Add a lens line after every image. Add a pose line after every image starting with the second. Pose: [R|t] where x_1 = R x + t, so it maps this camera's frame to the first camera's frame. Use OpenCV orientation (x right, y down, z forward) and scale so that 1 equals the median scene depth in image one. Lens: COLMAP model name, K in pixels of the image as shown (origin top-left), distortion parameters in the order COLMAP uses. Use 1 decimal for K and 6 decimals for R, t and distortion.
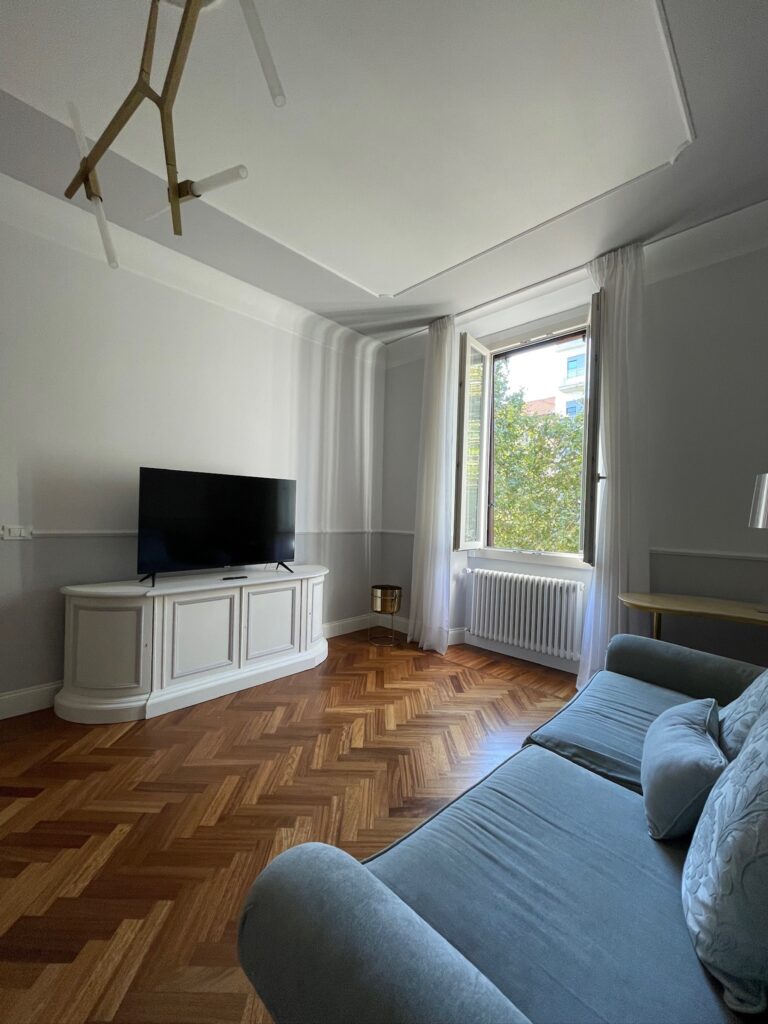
lens RADIAL K [[411.0, 0, 384.0], [0, 411.0, 512.0], [0, 0, 1]] dist [-0.003460, -0.000243]
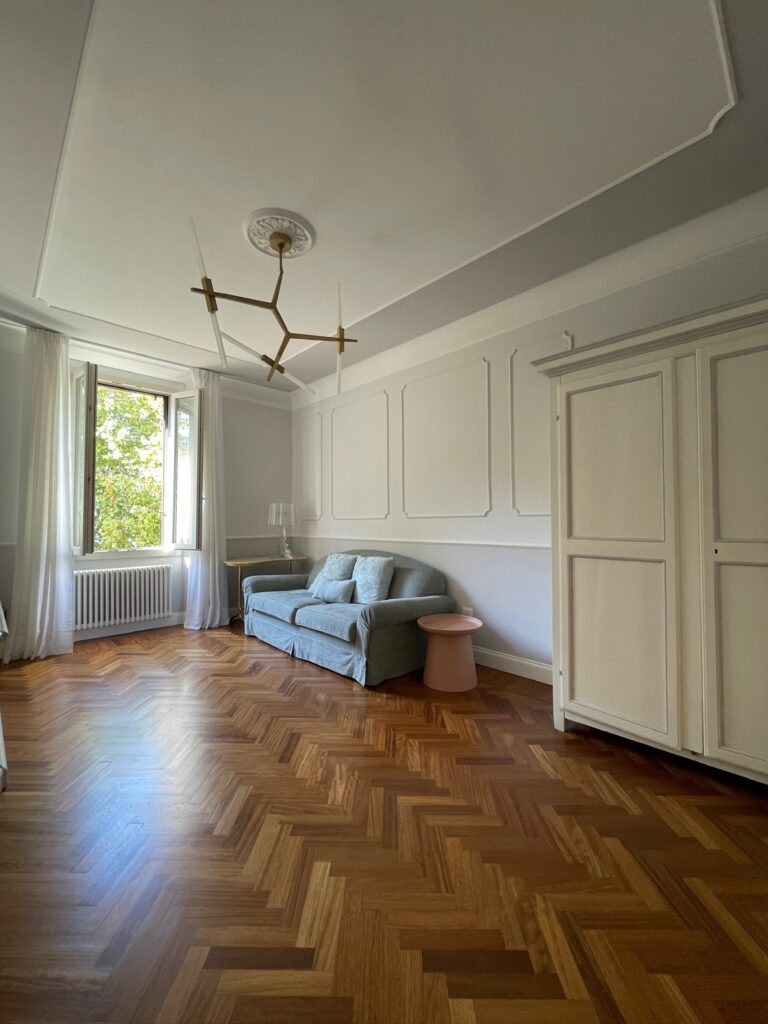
lens RADIAL K [[411.0, 0, 384.0], [0, 411.0, 512.0], [0, 0, 1]] dist [-0.003460, -0.000243]
pose [[0.014706, -0.011972, 0.999820, -1.147618], [-0.006588, 0.999905, 0.012070, -0.051471], [-0.999870, -0.006764, 0.014625, 0.202574]]
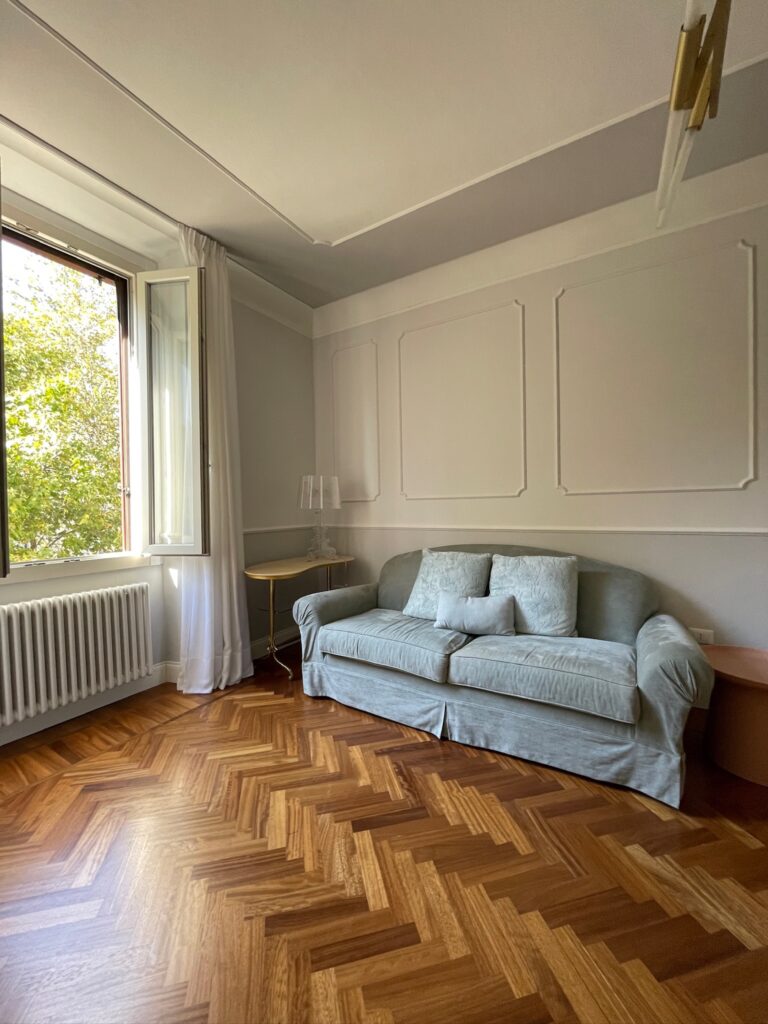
lens RADIAL K [[420.6, 0, 384.0], [0, 420.6, 512.0], [0, 0, 1]] dist [0.000482, -0.000004]
pose [[-0.227586, -0.047815, 0.972583, -0.538574], [-0.000956, 0.998804, 0.048880, -0.020597], [-0.973757, 0.010195, -0.227360, 0.789673]]
